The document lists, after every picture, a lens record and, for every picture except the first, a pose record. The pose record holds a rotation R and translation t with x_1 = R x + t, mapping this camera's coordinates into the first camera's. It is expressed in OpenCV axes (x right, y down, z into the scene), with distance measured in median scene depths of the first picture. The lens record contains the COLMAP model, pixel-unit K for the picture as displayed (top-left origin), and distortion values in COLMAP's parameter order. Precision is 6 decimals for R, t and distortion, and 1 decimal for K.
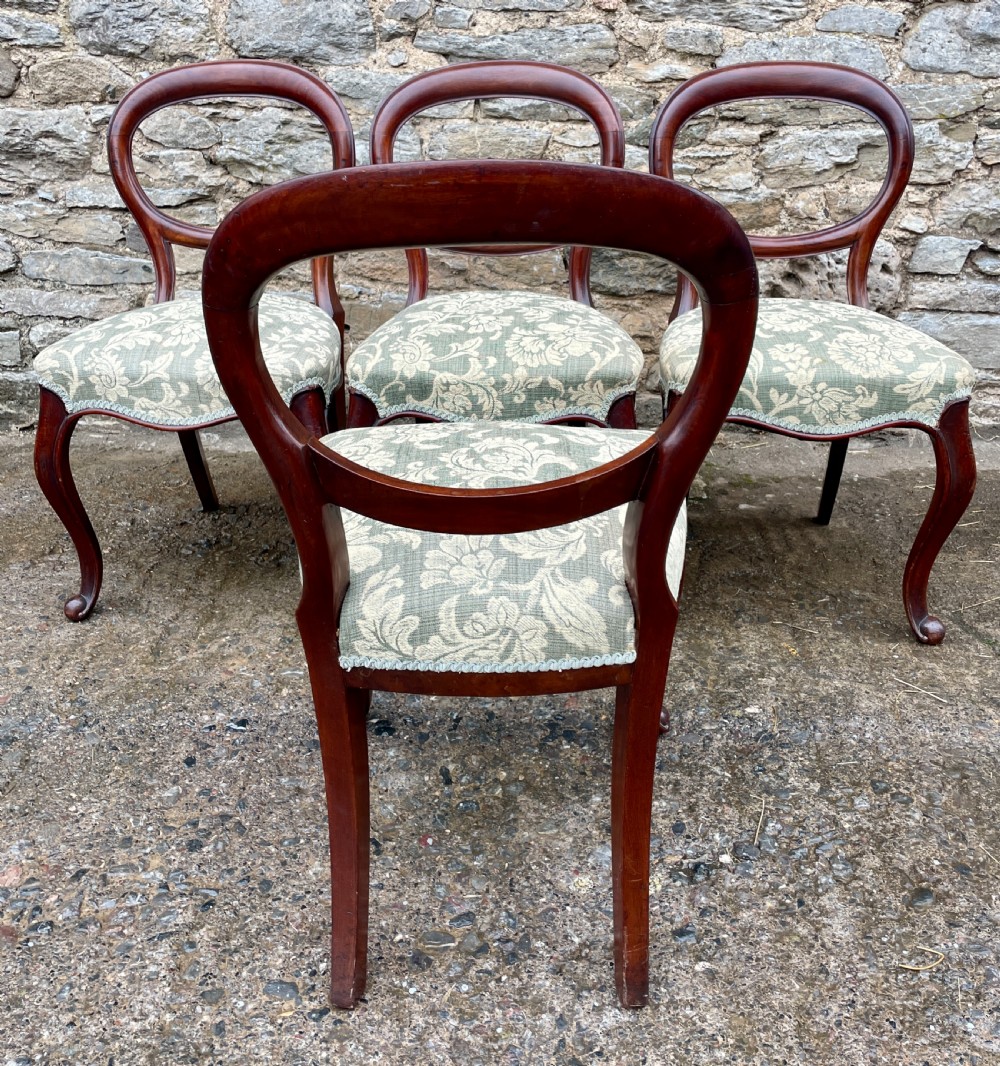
lens RADIAL K [[1069.9, 0, 496.1], [0, 1069.9, 424.1], [0, 0, 1]] dist [0.031489, 0.000000]
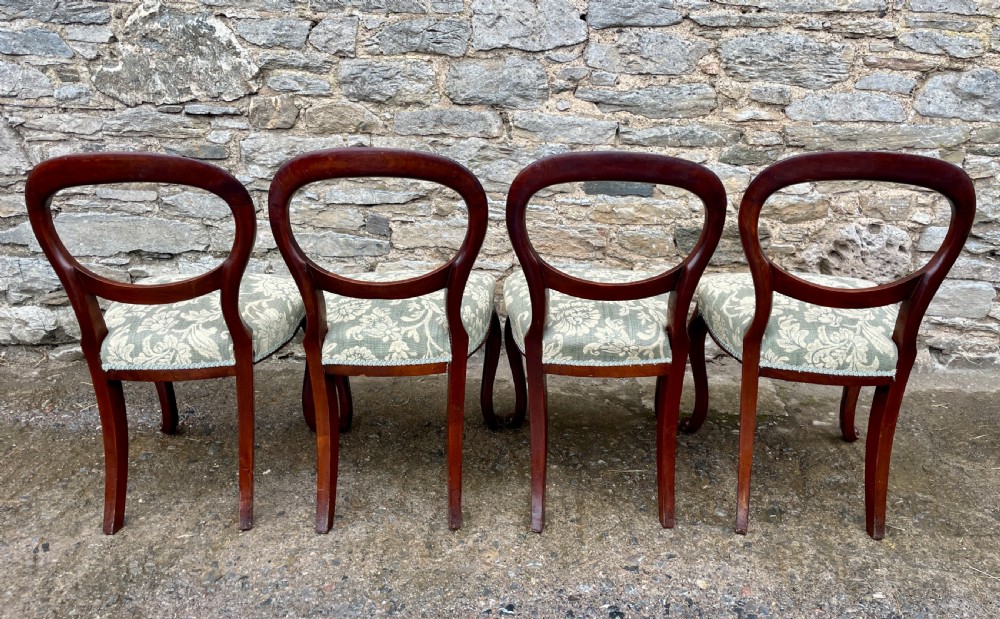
lens RADIAL K [[767.4, 0, 526.2], [0, 767.4, 240.1], [0, 0, 1]] dist [0.083678, -0.125824]
pose [[0.999859, 0.003367, 0.016421, -0.162334], [-0.001950, 0.996333, -0.085533, -0.071896], [-0.016649, 0.085489, 0.996200, -0.017270]]
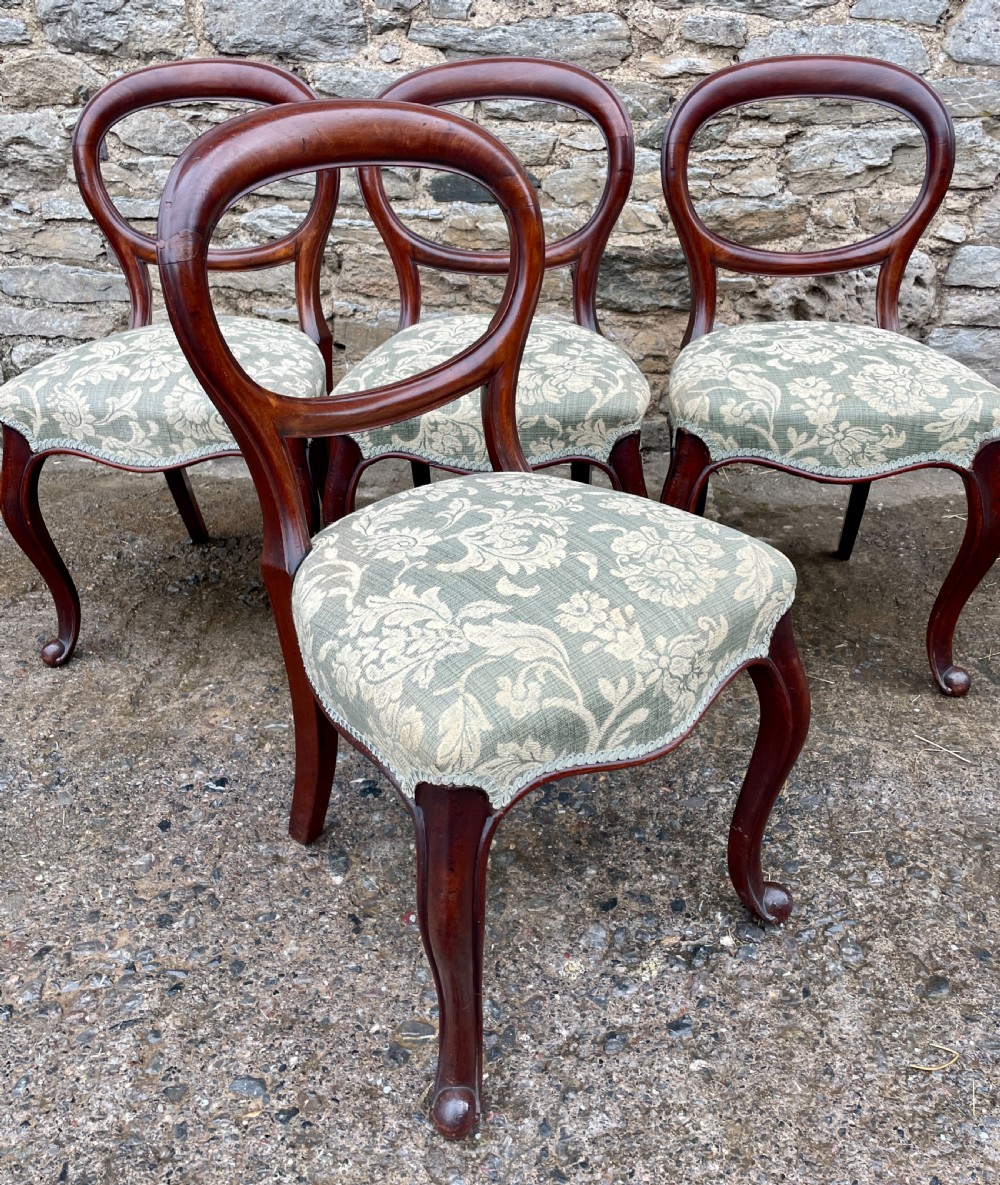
lens RADIAL K [[1066.9, 0, 496.3], [0, 1066.9, 507.2], [0, 0, 1]] dist [0.042537, -0.030568]
pose [[0.999751, -0.000162, -0.022333, 0.019505], [0.001970, 0.996715, 0.080960, -0.028267], [0.022246, -0.080984, 0.996467, 0.055475]]
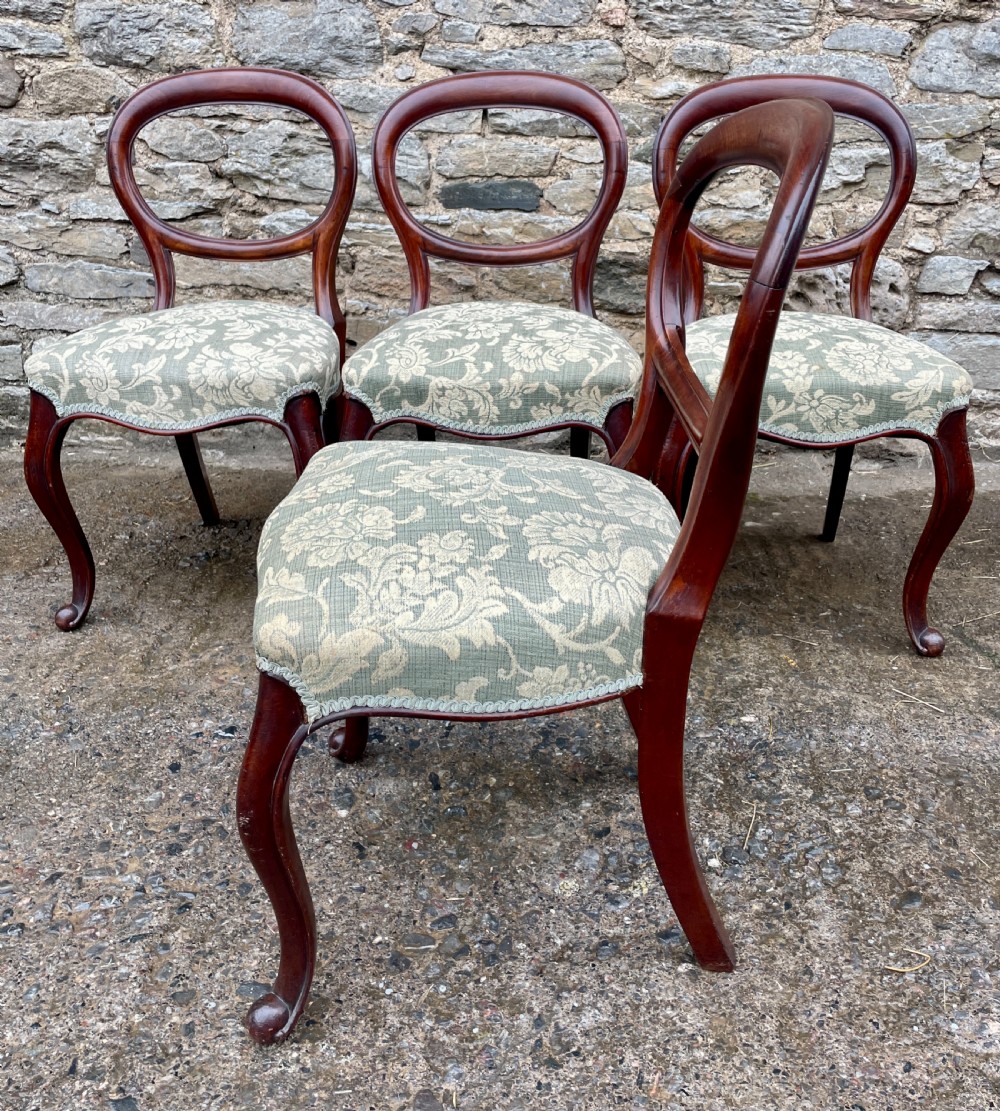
lens RADIAL K [[1072.9, 0, 535.3], [0, 1072.9, 449.1], [0, 0, 1]] dist [0.033010, 0.000000]
pose [[0.999917, 0.006711, 0.010953, 0.020932], [-0.006550, 0.999870, -0.014717, 0.023448], [-0.011051, 0.014644, 0.999832, 0.004490]]
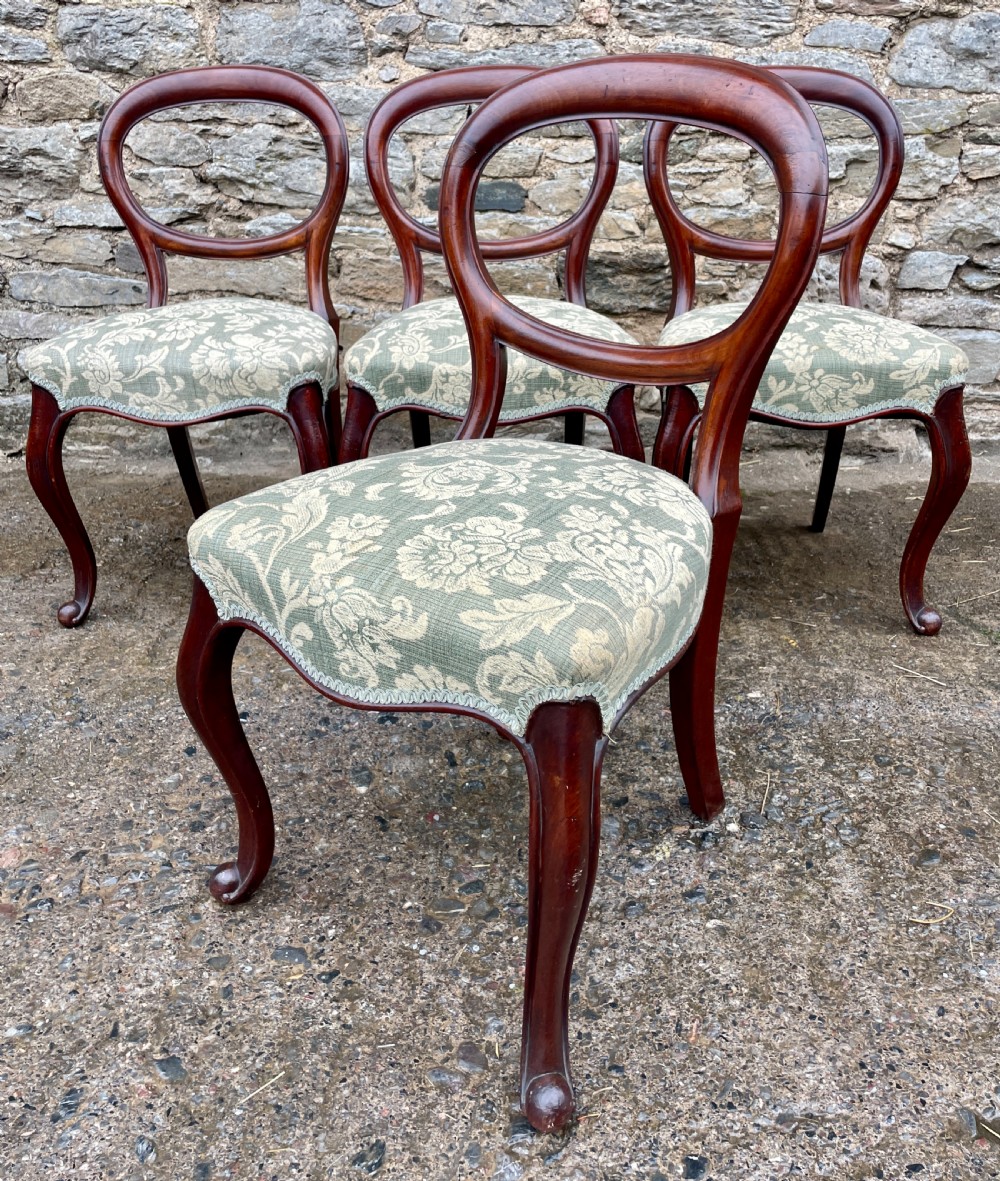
lens RADIAL K [[1063.3, 0, 512.3], [0, 1063.3, 483.9], [0, 0, 1]] dist [0.042537, -0.030568]
pose [[0.999540, -0.010419, 0.028472, -0.009816], [0.010743, 0.999879, -0.011253, 0.054695], [-0.028352, 0.011554, 0.999531, 0.006104]]
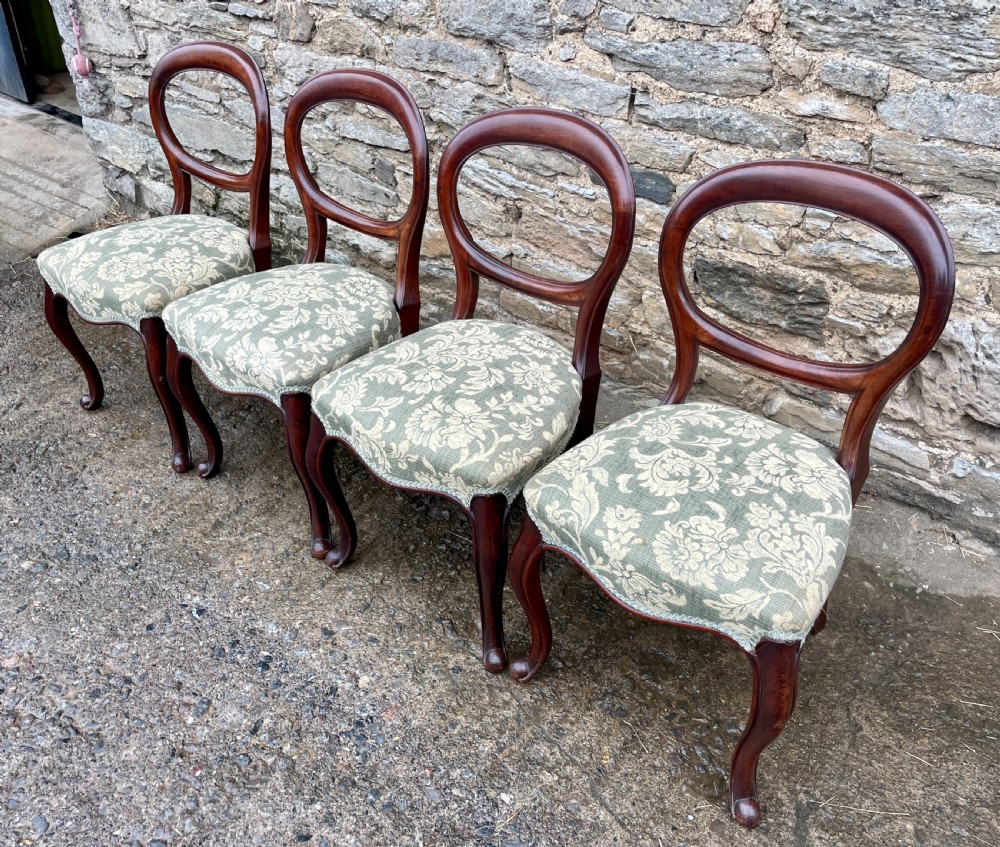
lens RADIAL K [[900.3, 0, 481.9], [0, 900.3, 402.4], [0, 0, 1]] dist [0.042537, -0.030568]
pose [[0.805243, 0.318804, -0.499947, 0.393433], [-0.180819, 0.935027, 0.305007, -0.283282], [0.564702, -0.155205, 0.810570, 0.199847]]
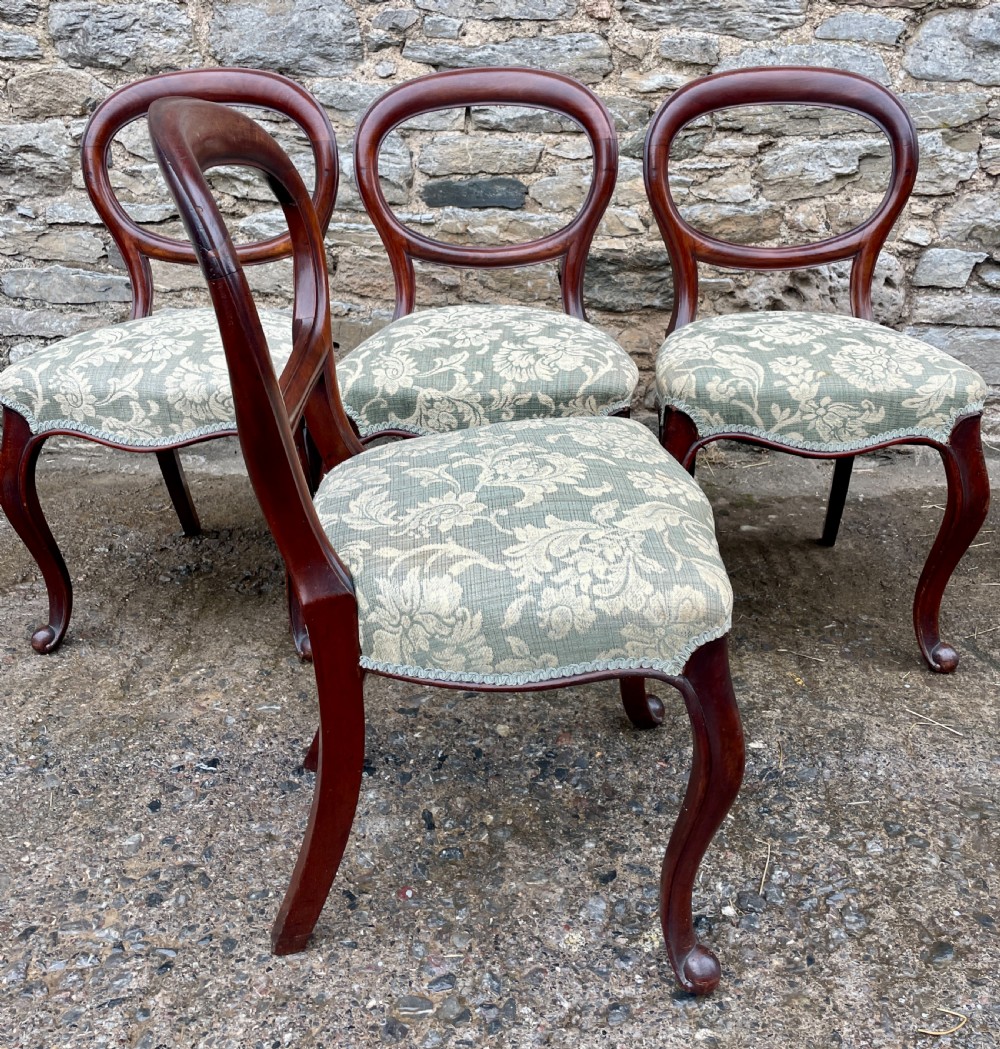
lens RADIAL K [[1057.5, 0, 504.8], [0, 1057.5, 424.3], [0, 0, 1]] dist [0.030123, 0.000000]
pose [[0.999982, -0.005471, 0.002431, 0.012286], [0.005522, 0.999752, -0.021592, 0.002921], [-0.002312, 0.021605, 0.999764, 0.045349]]
